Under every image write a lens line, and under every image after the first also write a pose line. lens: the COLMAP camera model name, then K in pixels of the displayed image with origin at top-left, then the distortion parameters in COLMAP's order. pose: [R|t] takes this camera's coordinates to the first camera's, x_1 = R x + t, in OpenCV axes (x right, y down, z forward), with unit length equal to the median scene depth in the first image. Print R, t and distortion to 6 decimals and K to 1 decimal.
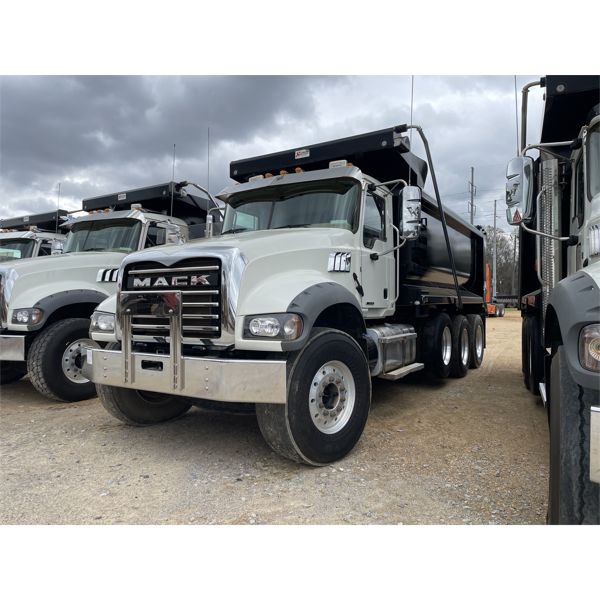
lens RADIAL K [[446.7, 0, 303.5], [0, 446.7, 297.2], [0, 0, 1]] dist [0.056944, -0.021873]
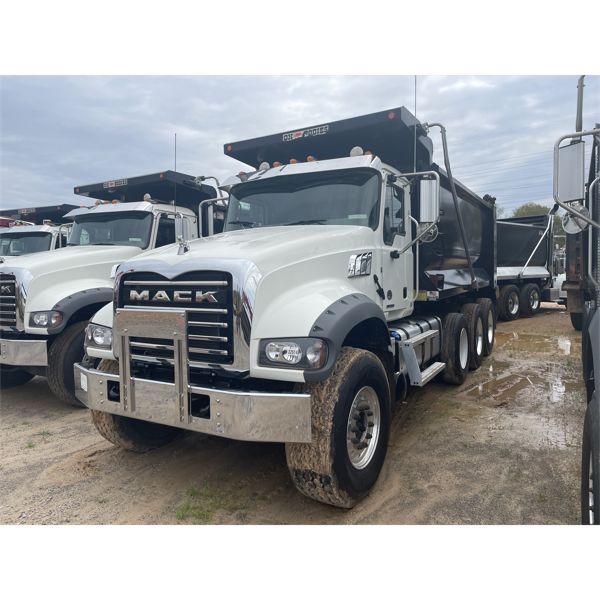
lens RADIAL K [[446.7, 0, 308.4], [0, 446.7, 291.9], [0, 0, 1]] dist [0.056944, -0.021873]
pose [[0.999762, -0.012111, 0.018128, -0.040682], [0.011204, 0.998719, 0.049336, -0.071867], [-0.018702, -0.049121, 0.998618, 0.104771]]
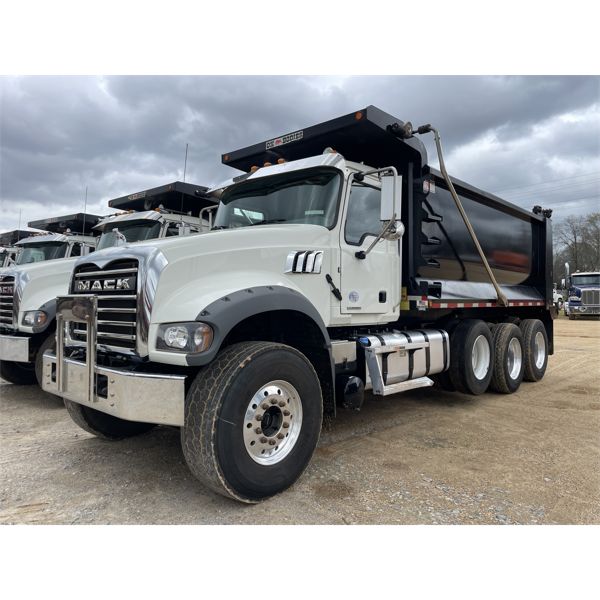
lens RADIAL K [[446.7, 0, 302.6], [0, 446.7, 293.6], [0, 0, 1]] dist [0.056944, -0.021873]
pose [[0.980811, 0.005061, -0.194896, 0.253121], [-0.005714, 0.999980, -0.002792, -0.014080], [0.194877, 0.003852, 0.980820, 0.139071]]
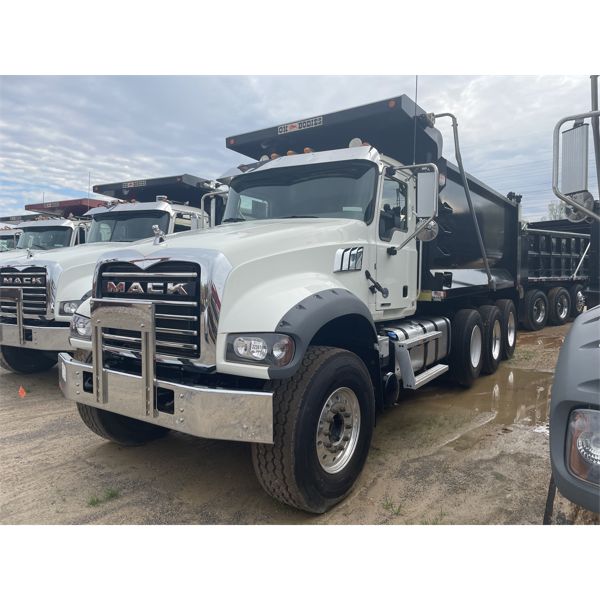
lens RADIAL K [[446.7, 0, 310.6], [0, 446.7, 296.8], [0, 0, 1]] dist [0.056944, -0.021873]
pose [[0.998756, 0.009170, -0.049024, 0.050579], [-0.006274, 0.998245, 0.058894, -0.060405], [0.049478, -0.058513, 0.997060, 0.136759]]
